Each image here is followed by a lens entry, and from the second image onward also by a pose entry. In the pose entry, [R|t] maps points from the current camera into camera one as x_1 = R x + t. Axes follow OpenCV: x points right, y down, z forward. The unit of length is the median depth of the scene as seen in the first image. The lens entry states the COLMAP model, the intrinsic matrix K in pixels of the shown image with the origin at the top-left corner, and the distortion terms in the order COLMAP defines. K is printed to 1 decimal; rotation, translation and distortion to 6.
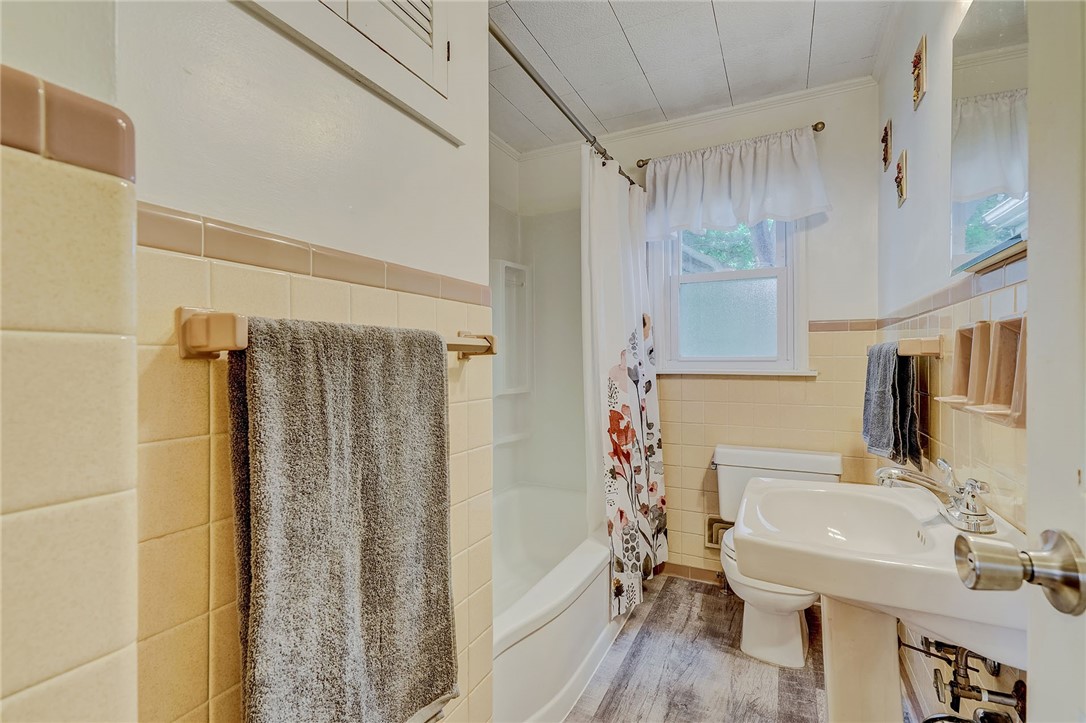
lens RADIAL K [[496.6, 0, 535.8], [0, 496.6, 348.7], [0, 0, 1]] dist [0.000631, 0.000849]
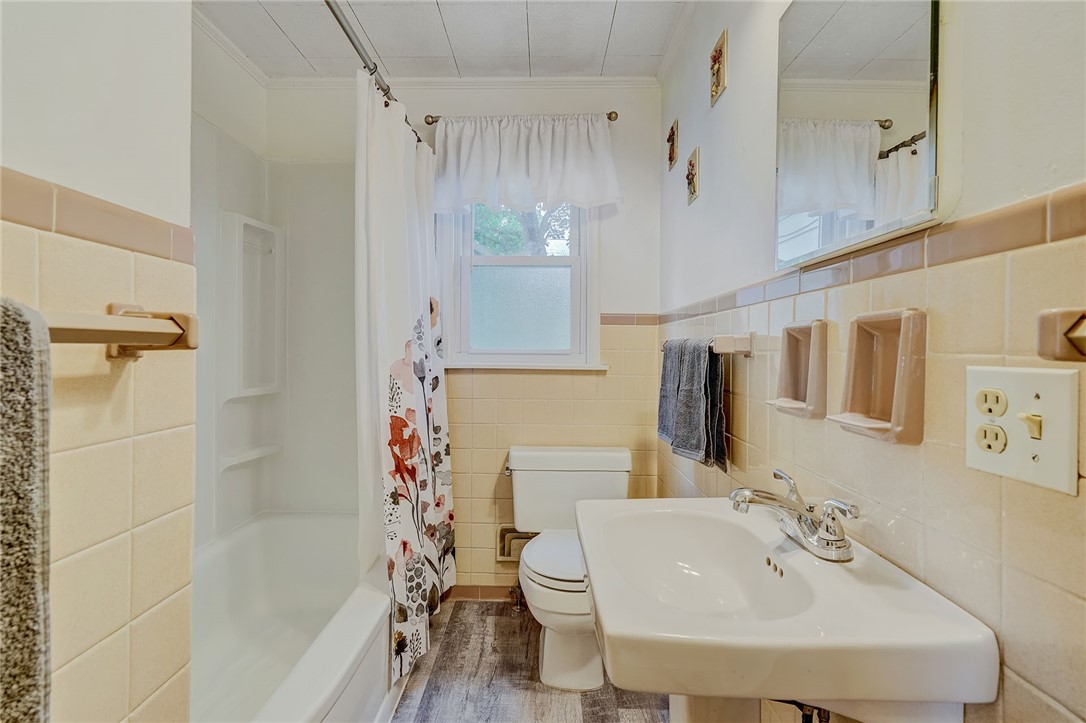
lens RADIAL K [[496.6, 0, 535.8], [0, 496.6, 348.7], [0, 0, 1]] dist [0.000631, 0.000849]
pose [[0.898975, 0.009205, 0.437903, 0.008993], [-0.019624, 0.999622, 0.019273, -0.003726], [-0.437560, -0.025919, 0.898816, 0.187291]]
